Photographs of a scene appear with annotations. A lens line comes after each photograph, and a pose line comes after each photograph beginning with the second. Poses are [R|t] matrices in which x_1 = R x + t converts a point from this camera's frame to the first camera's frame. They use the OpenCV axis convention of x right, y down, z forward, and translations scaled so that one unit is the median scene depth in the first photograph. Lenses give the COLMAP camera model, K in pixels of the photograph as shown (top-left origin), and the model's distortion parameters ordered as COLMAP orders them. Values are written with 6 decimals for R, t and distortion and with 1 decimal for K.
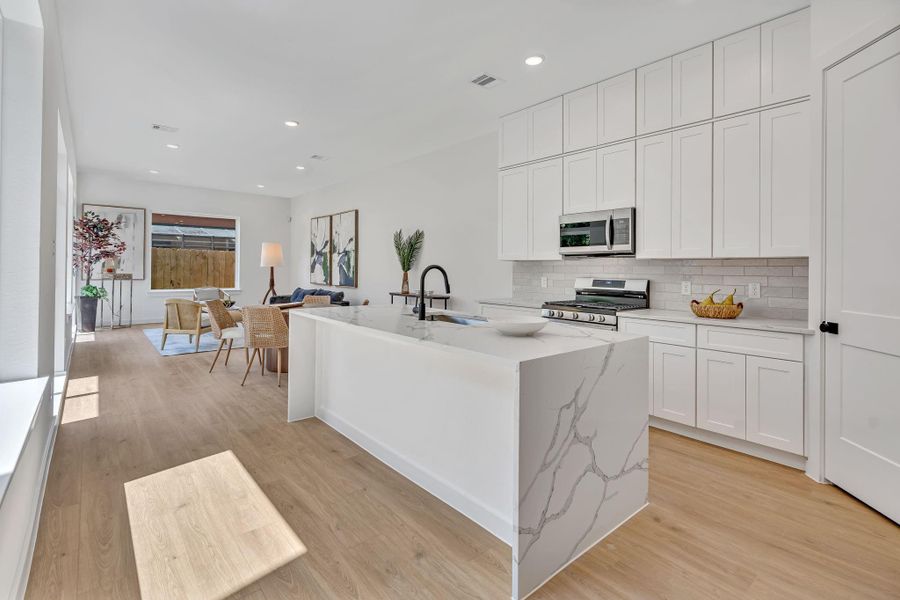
lens RADIAL K [[419.6, 0, 453.0], [0, 419.6, 268.7], [0, 0, 1]] dist [-0.010684, 0.000367]
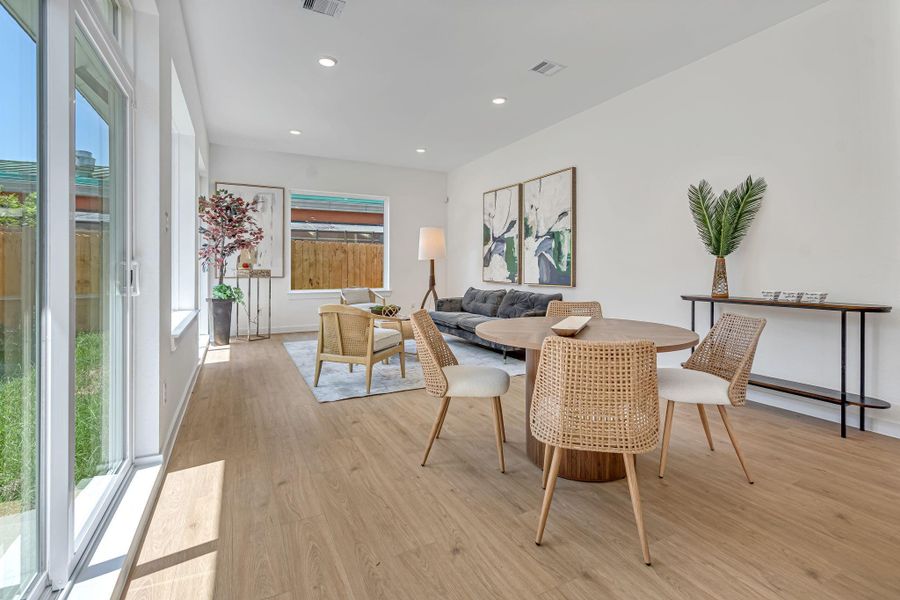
lens RADIAL K [[419.6, 0, 455.1], [0, 419.6, 268.3], [0, 0, 1]] dist [-0.010684, 0.000367]
pose [[0.972864, -0.010357, -0.231147, -0.266197], [0.010003, 0.999946, -0.002704, 0.016025], [0.231163, 0.000319, 0.972915, 0.335090]]
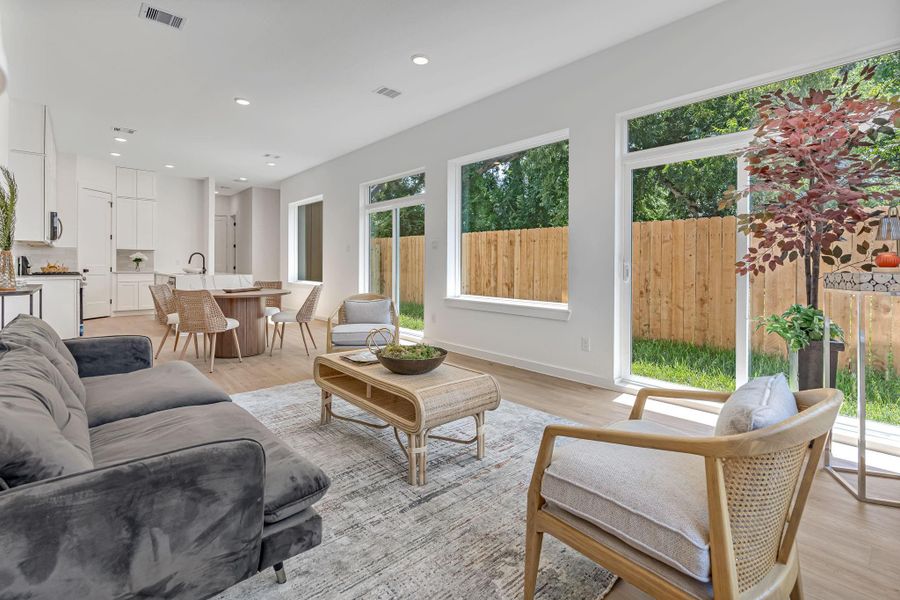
lens RADIAL K [[419.6, 0, 450.1], [0, 419.6, 267.5], [0, 0, 1]] dist [-0.010684, 0.000367]
pose [[-0.999769, -0.019003, -0.009993, -0.562416], [-0.019088, 0.999782, 0.008485, 0.012106], [0.009830, 0.008674, -0.999914, 1.280343]]
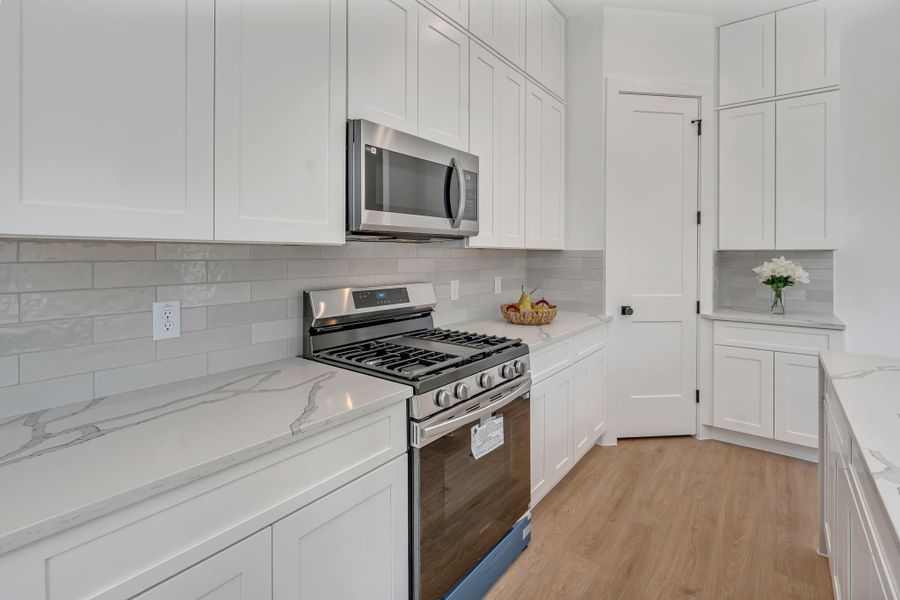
lens RADIAL K [[419.6, 0, 456.9], [0, 419.6, 258.9], [0, 0, 1]] dist [-0.010684, 0.000367]
pose [[-0.197473, -0.015208, 0.980190, -0.053210], [-0.001053, 0.999882, 0.015302, -0.007375], [-0.980308, 0.001990, -0.197466, 0.521834]]
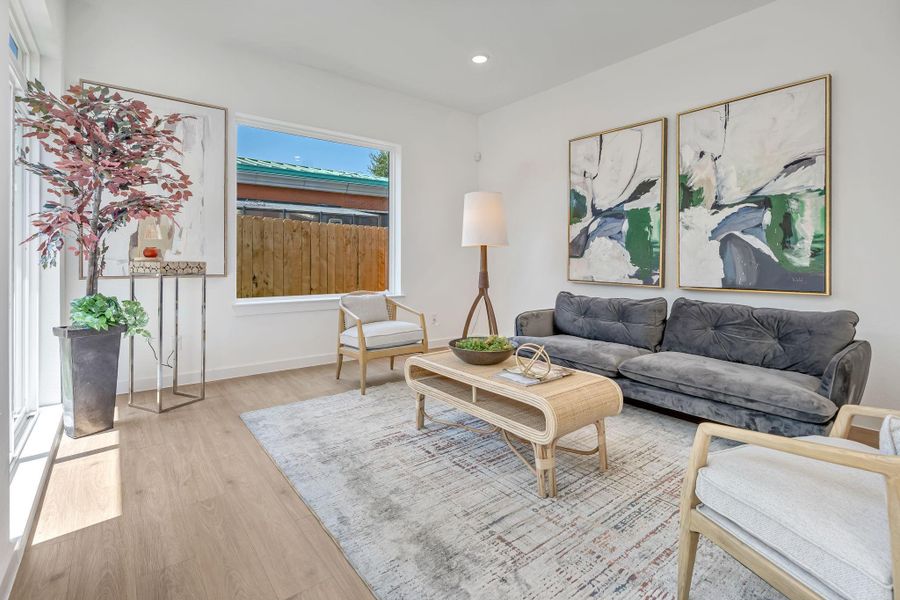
lens RADIAL K [[419.6, 0, 450.5], [0, 419.6, 262.3], [0, 0, 1]] dist [-0.010684, 0.000367]
pose [[0.998962, -0.006709, -0.045064, -0.548643], [0.006947, 0.999963, 0.005132, 0.013144], [0.045028, -0.005439, 0.998971, 0.650037]]
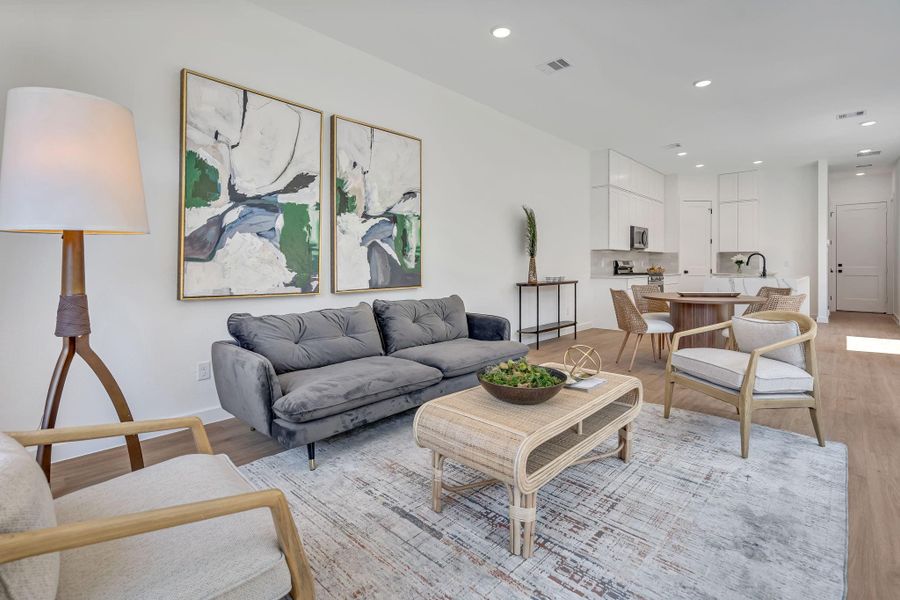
lens RADIAL K [[419.6, 0, 450.0], [0, 419.6, 263.6], [0, 0, 1]] dist [-0.010684, 0.000367]
pose [[-0.092517, -0.006547, 0.995690, -0.778496], [0.002678, 0.999973, 0.006824, 0.011312], [-0.995708, 0.003297, -0.092497, 1.036509]]
